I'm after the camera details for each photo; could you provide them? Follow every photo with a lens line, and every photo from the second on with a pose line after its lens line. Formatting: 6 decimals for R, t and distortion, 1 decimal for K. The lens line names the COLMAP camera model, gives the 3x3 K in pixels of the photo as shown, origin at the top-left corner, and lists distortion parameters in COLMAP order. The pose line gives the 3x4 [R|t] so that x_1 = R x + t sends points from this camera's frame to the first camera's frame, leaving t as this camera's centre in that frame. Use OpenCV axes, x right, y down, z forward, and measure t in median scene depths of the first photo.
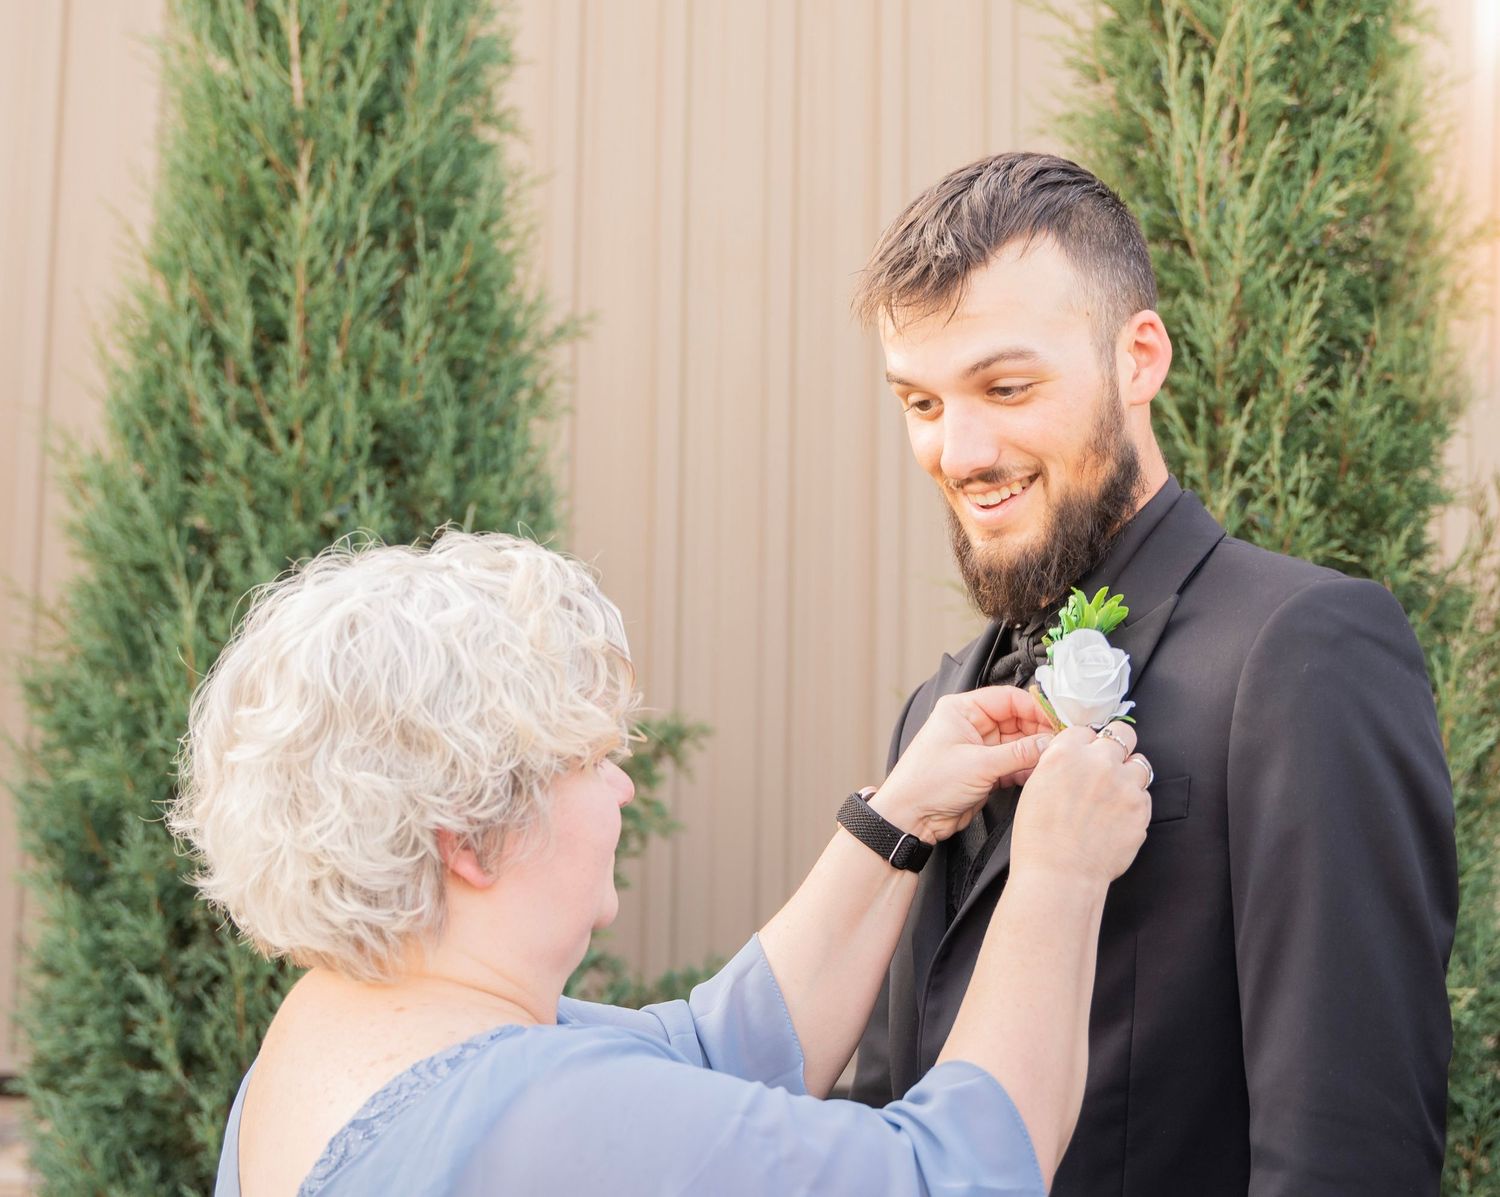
lens RADIAL K [[2364.8, 0, 737.7], [0, 2364.8, 594.1], [0, 0, 1]] dist [-0.175065, 0.000000]
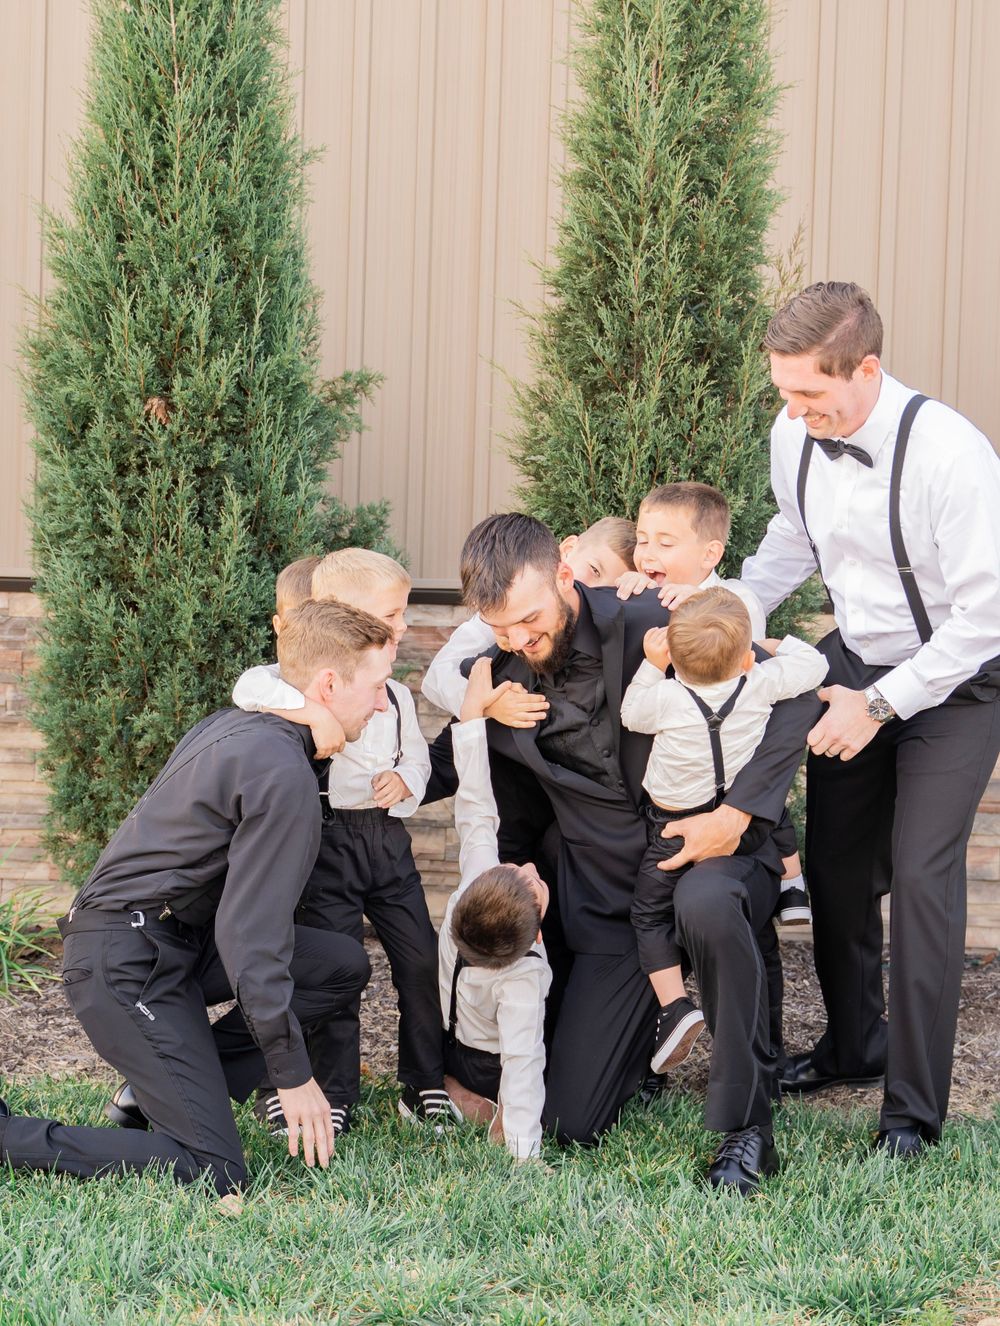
lens RADIAL K [[2566.1, 0, 486.8], [0, 2566.1, 668.8], [0, 0, 1]] dist [0.099692, 0.000000]
pose [[0.998967, 0.013250, 0.043458, -0.018406], [-0.019735, 0.988126, 0.152376, -0.028157], [-0.040923, -0.153076, 0.987367, -1.200256]]
